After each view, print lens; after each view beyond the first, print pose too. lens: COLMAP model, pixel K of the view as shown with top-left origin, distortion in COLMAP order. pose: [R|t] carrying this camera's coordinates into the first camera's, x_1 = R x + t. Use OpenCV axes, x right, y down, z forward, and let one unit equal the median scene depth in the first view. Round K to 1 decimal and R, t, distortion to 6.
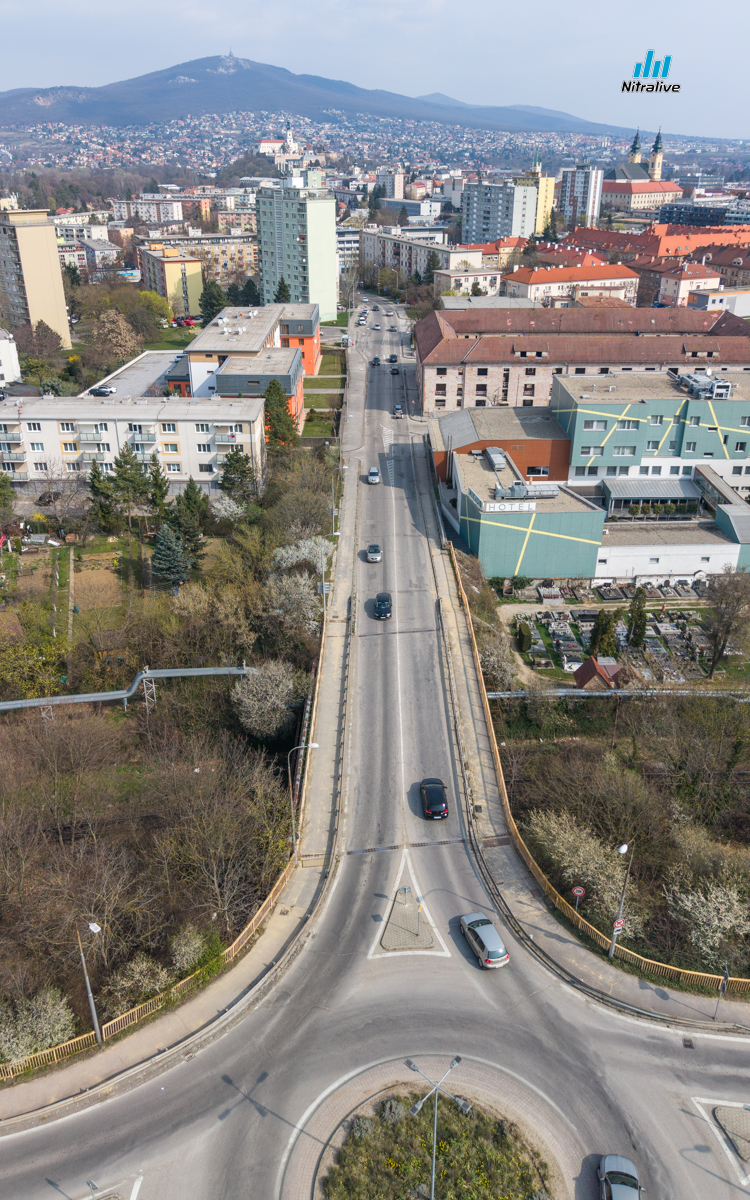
lens RADIAL K [[925.7, 0, 375.0], [0, 925.7, 600.0], [0, 0, 1]] dist [0.025610, -0.001250]
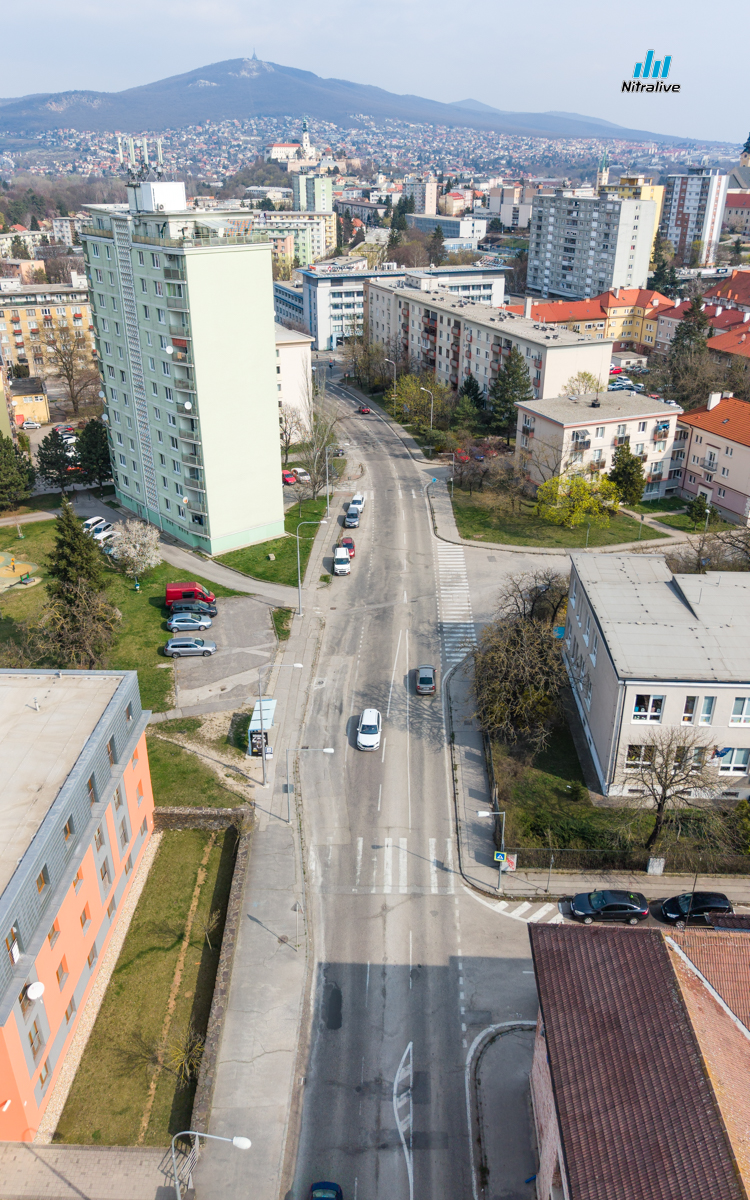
lens RADIAL K [[925.7, 0, 375.0], [0, 925.7, 600.0], [0, 0, 1]] dist [0.025610, -0.001250]
pose [[0.999564, 0.012508, -0.026738, 0.002301], [-0.012724, 0.999887, -0.007945, -0.061777], [0.026636, 0.008281, 0.999611, 0.135894]]
